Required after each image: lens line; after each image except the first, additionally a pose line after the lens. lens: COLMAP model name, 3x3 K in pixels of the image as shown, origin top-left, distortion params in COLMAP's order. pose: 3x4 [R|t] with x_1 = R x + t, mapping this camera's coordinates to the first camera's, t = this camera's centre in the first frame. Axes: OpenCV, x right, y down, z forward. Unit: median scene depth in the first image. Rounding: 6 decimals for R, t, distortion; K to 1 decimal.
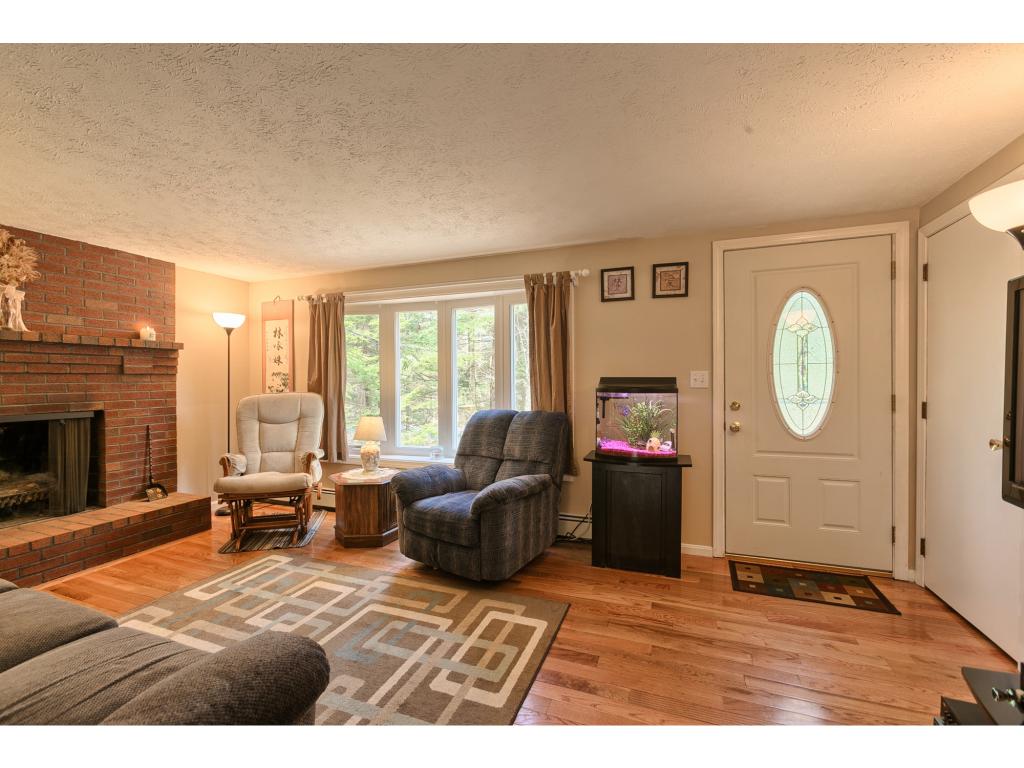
lens RADIAL K [[456.5, 0, 507.8], [0, 456.5, 384.6], [0, 0, 1]] dist [-0.021188, 0.013988]
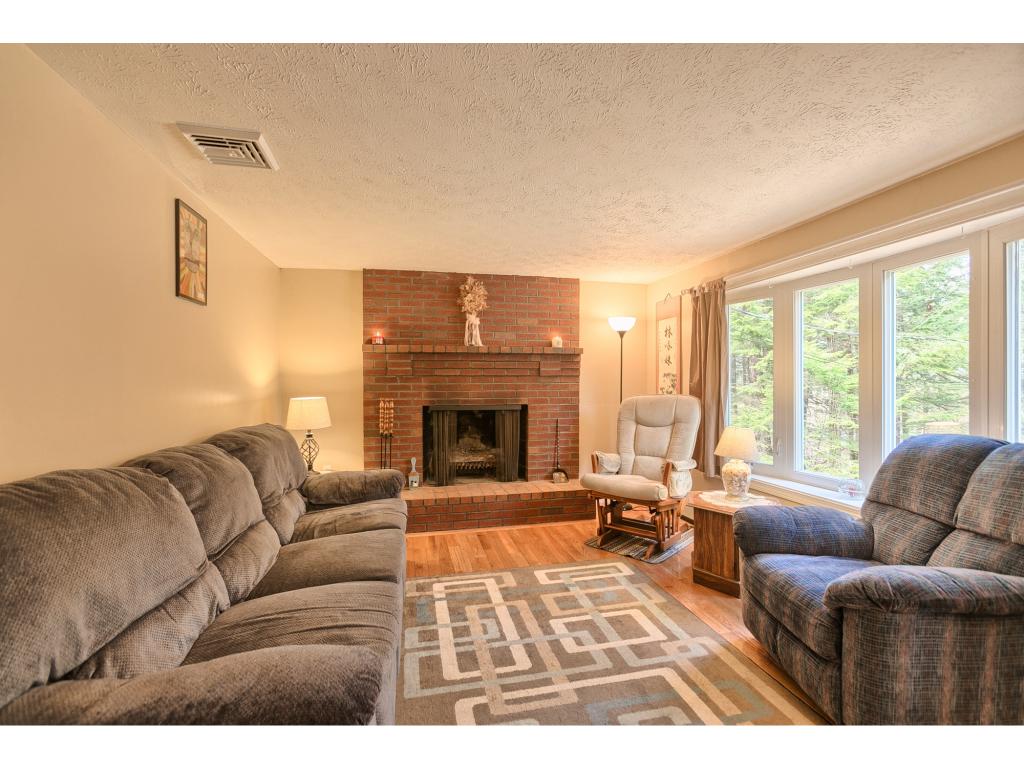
lens RADIAL K [[456.5, 0, 507.8], [0, 456.5, 384.6], [0, 0, 1]] dist [-0.021188, 0.013988]
pose [[0.555239, 0.008588, -0.831646, 0.142984], [-0.010470, 0.999940, 0.003336, -0.003262], [0.831625, 0.006855, 0.555296, 0.247607]]
